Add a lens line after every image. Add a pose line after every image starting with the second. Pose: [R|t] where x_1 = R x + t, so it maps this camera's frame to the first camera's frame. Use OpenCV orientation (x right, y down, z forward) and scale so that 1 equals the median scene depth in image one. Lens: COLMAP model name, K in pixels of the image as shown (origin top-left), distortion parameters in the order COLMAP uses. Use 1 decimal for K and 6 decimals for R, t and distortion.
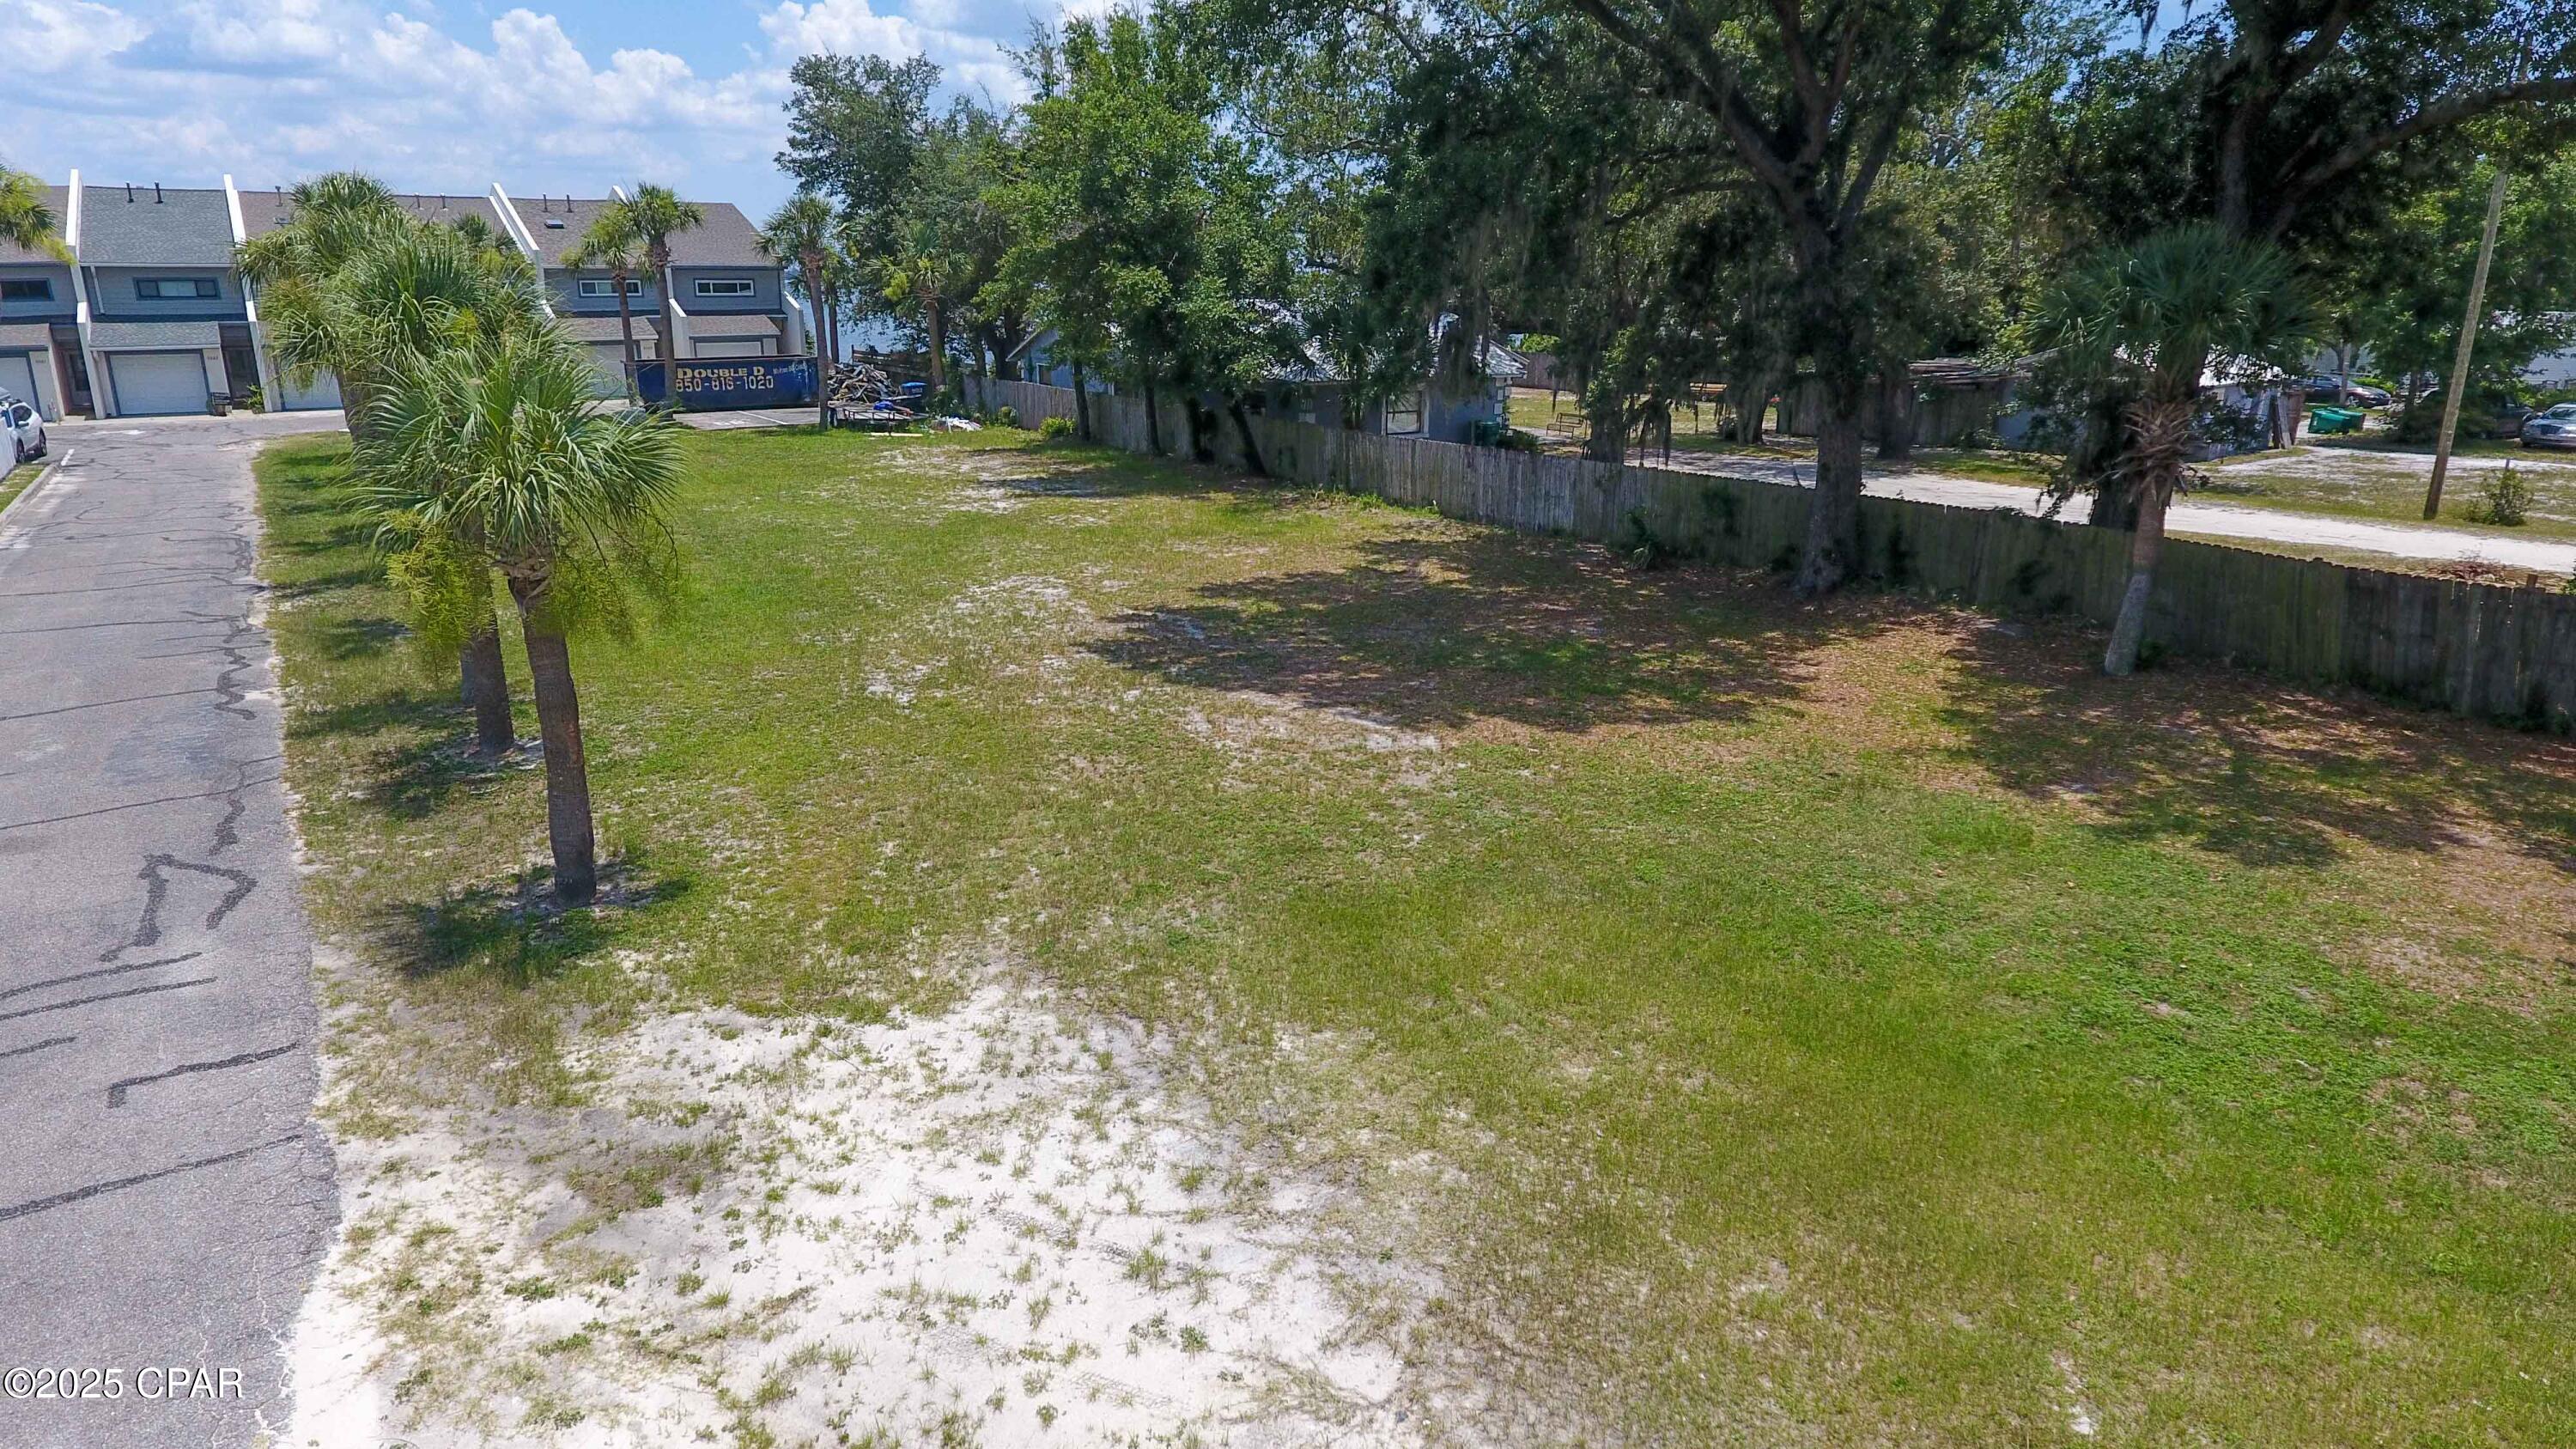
lens RADIAL K [[1521.8, 0, 1286.3], [0, 1521.8, 721.2], [0, 0, 1]] dist [-0.005245, 0.002873]
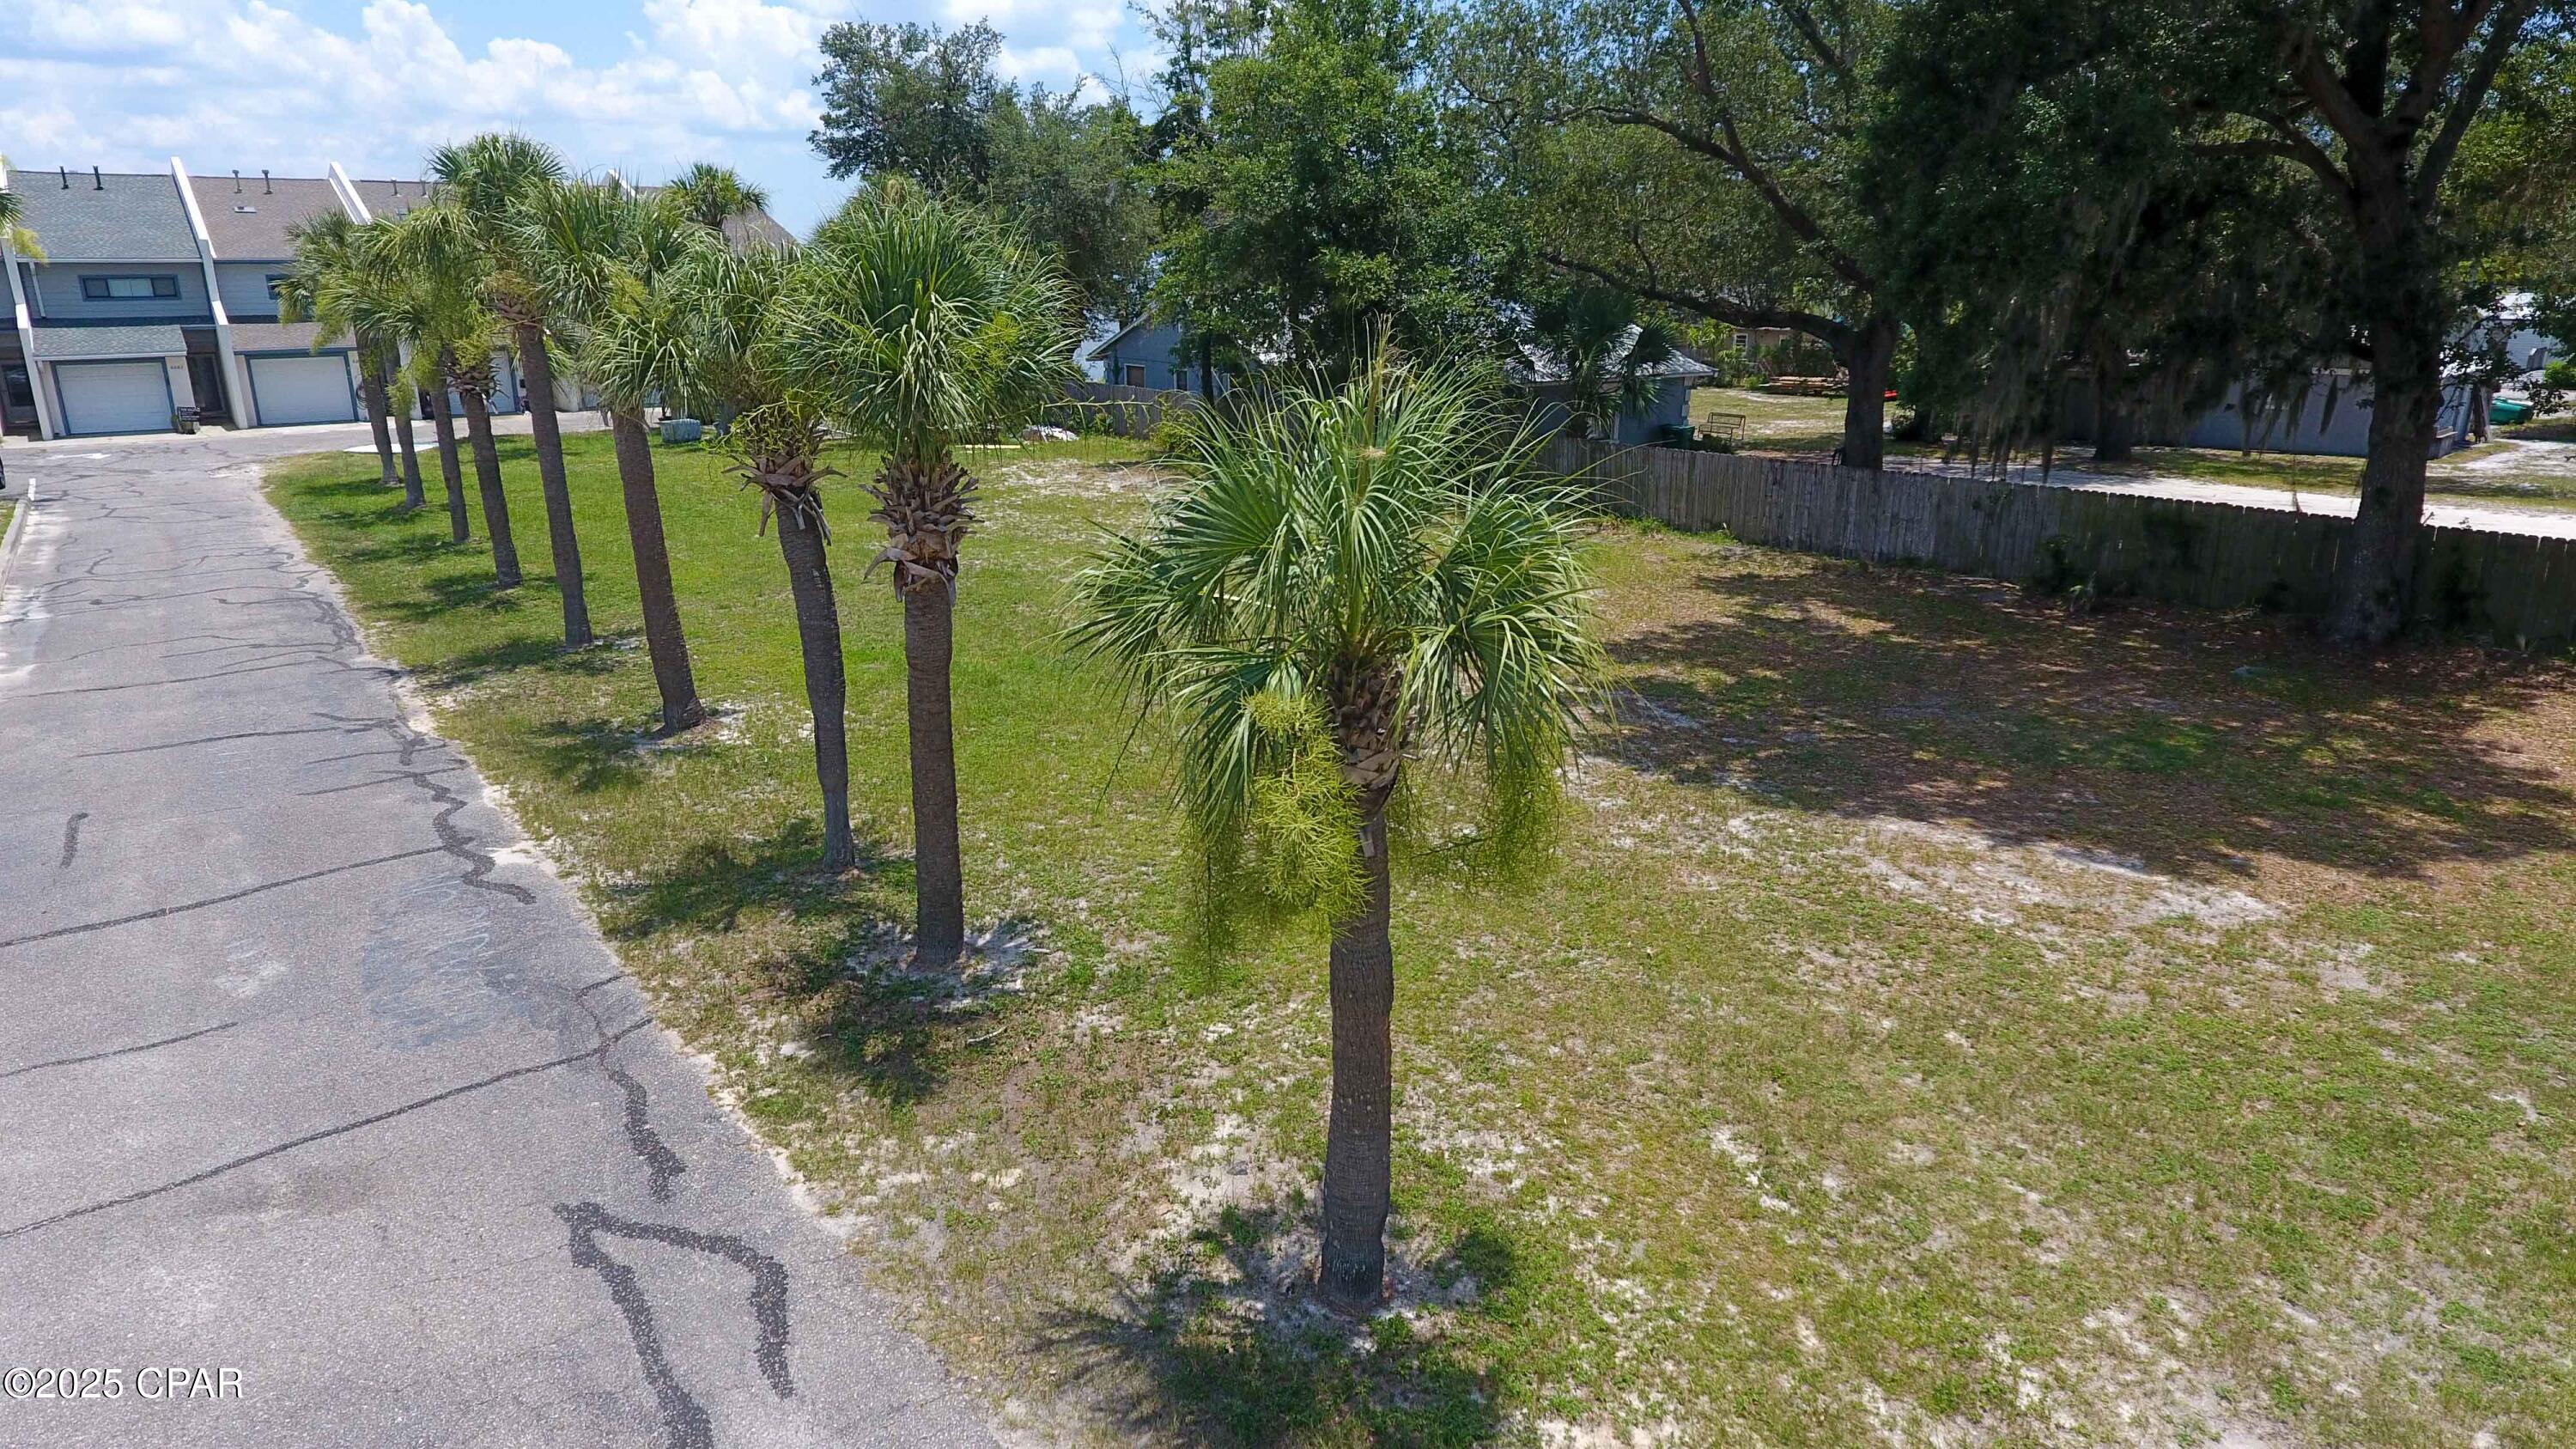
lens RADIAL K [[1521.8, 0, 1291.8], [0, 1521.8, 725.6], [0, 0, 1]] dist [-0.005245, 0.002873]
pose [[0.998128, -0.023306, 0.056539, -0.360351], [0.022856, 0.999702, 0.008585, -0.078565], [-0.056722, -0.007276, 0.998363, 0.275430]]
